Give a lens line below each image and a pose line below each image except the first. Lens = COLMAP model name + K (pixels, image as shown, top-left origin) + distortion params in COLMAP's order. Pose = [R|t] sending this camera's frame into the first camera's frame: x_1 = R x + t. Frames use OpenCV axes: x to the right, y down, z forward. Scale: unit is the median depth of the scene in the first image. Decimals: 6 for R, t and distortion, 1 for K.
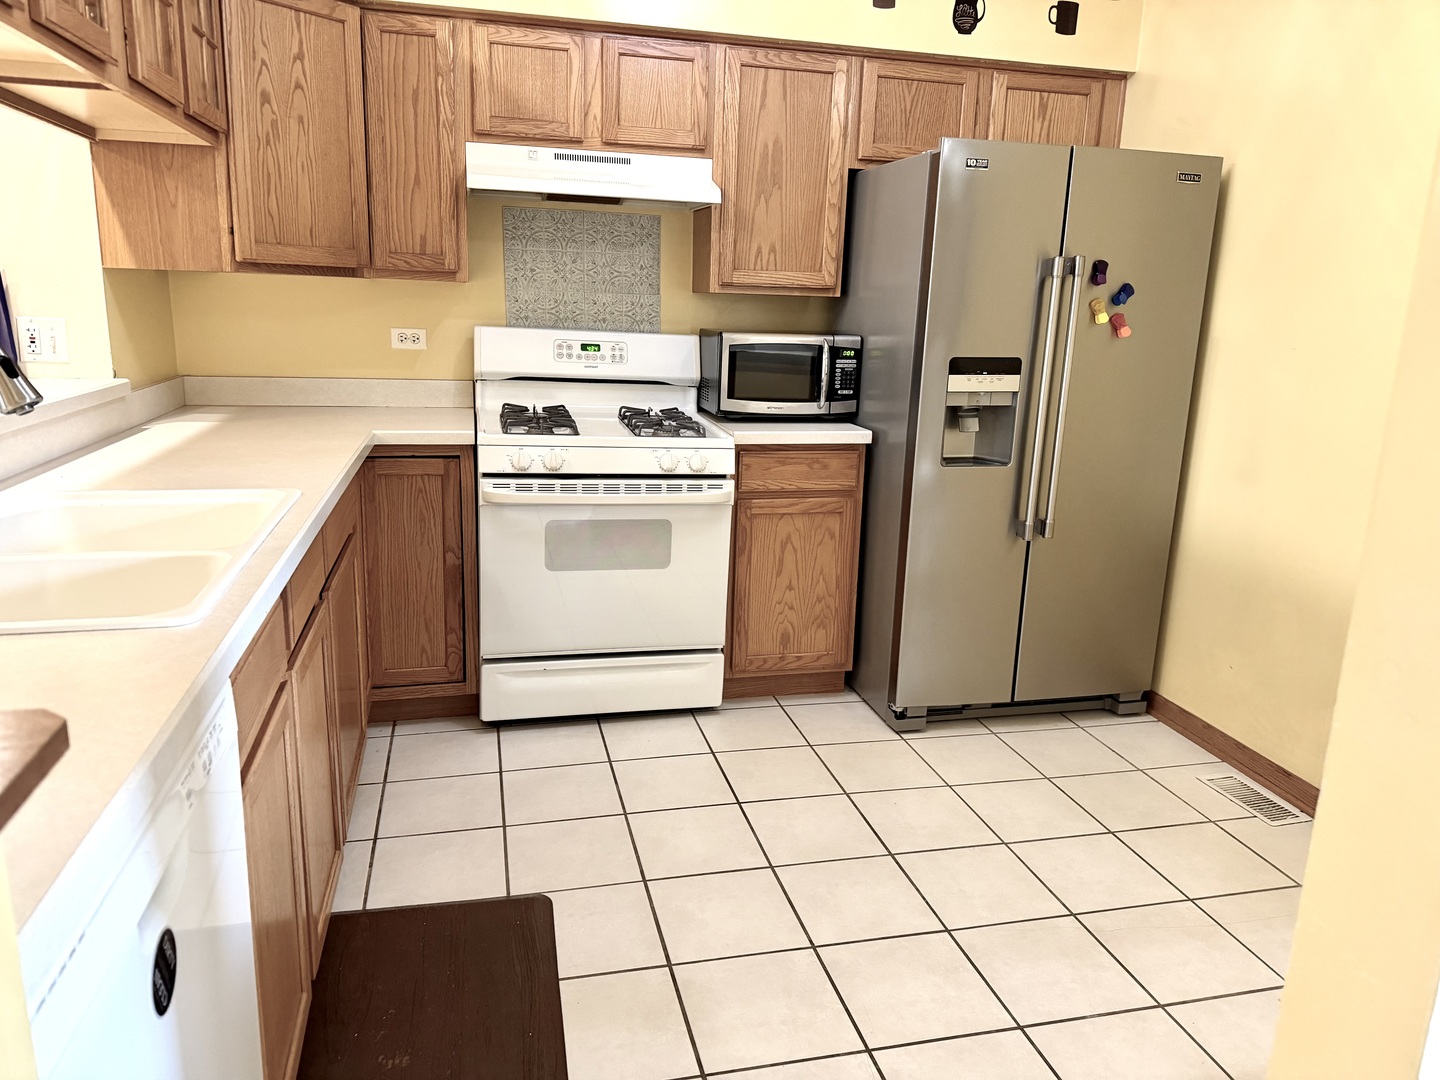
lens RADIAL K [[1003.1, 0, 720.0], [0, 1003.1, 540.0], [0, 0, 1]] dist [0.111002, -0.184999]
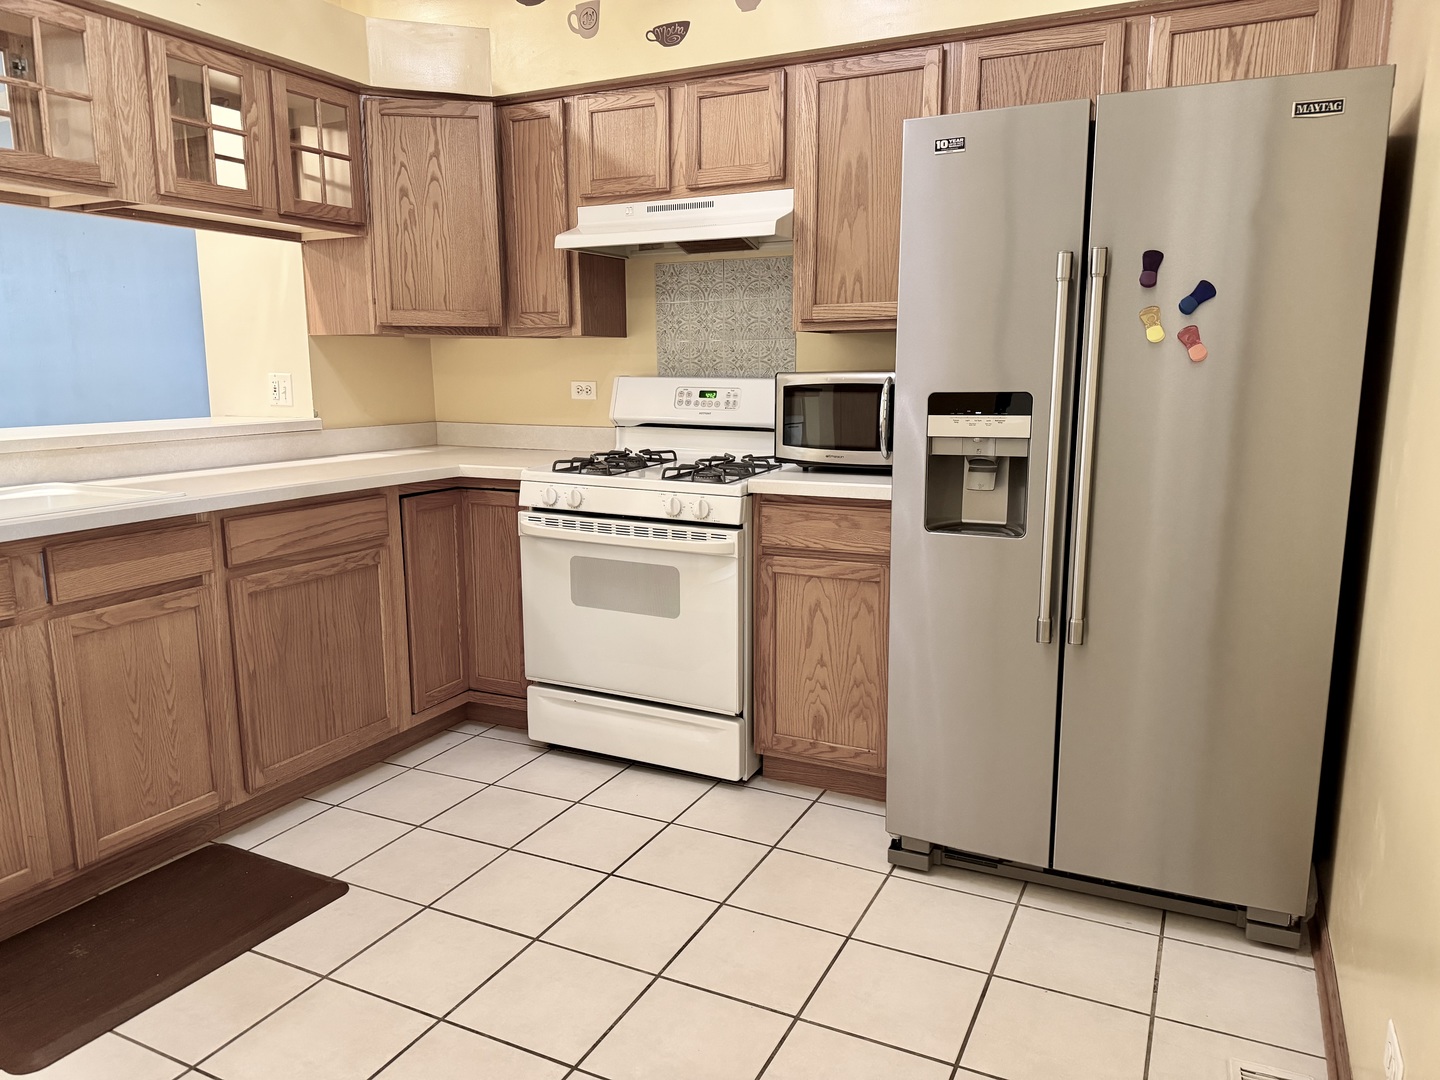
lens RADIAL K [[1007.9, 0, 716.8], [0, 1007.9, 551.8], [0, 0, 1]] dist [0.100491, -0.130837]
pose [[0.760811, 0.082681, -0.643685, 0.582343], [-0.123669, 0.992147, -0.018731, -0.021318], [0.637082, 0.093854, 0.765061, 0.284359]]
